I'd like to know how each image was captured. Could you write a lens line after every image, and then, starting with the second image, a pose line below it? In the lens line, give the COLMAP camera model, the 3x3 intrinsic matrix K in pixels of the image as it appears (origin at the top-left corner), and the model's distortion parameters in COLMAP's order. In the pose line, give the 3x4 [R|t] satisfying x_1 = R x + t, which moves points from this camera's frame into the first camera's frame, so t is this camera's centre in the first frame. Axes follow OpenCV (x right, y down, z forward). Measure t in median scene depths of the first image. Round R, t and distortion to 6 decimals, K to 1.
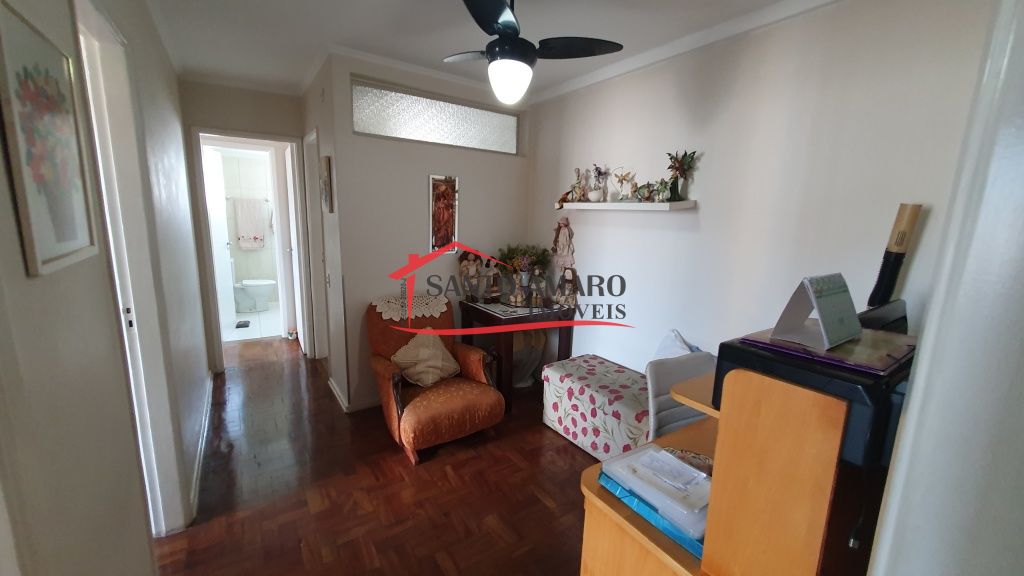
lens RADIAL K [[408.2, 0, 516.8], [0, 408.2, 292.5], [0, 0, 1]] dist [-0.000381, 0.000402]
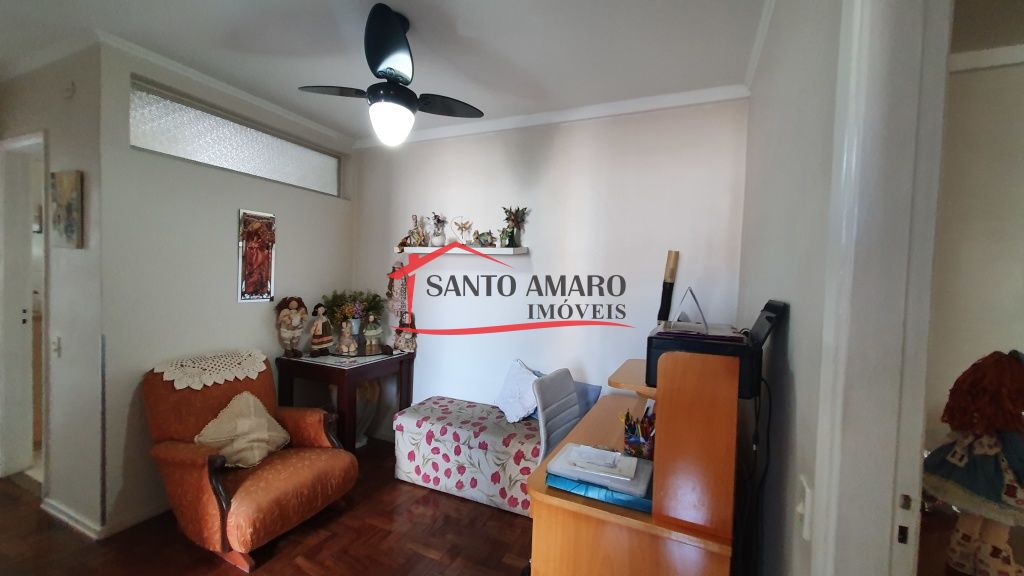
lens RADIAL K [[408.2, 0, 516.8], [0, 408.2, 292.5], [0, 0, 1]] dist [-0.000381, 0.000402]
pose [[0.849992, -0.021089, 0.526374, -0.193947], [0.091177, 0.990008, -0.107569, 0.028220], [-0.518846, 0.139426, 0.843421, 0.018395]]
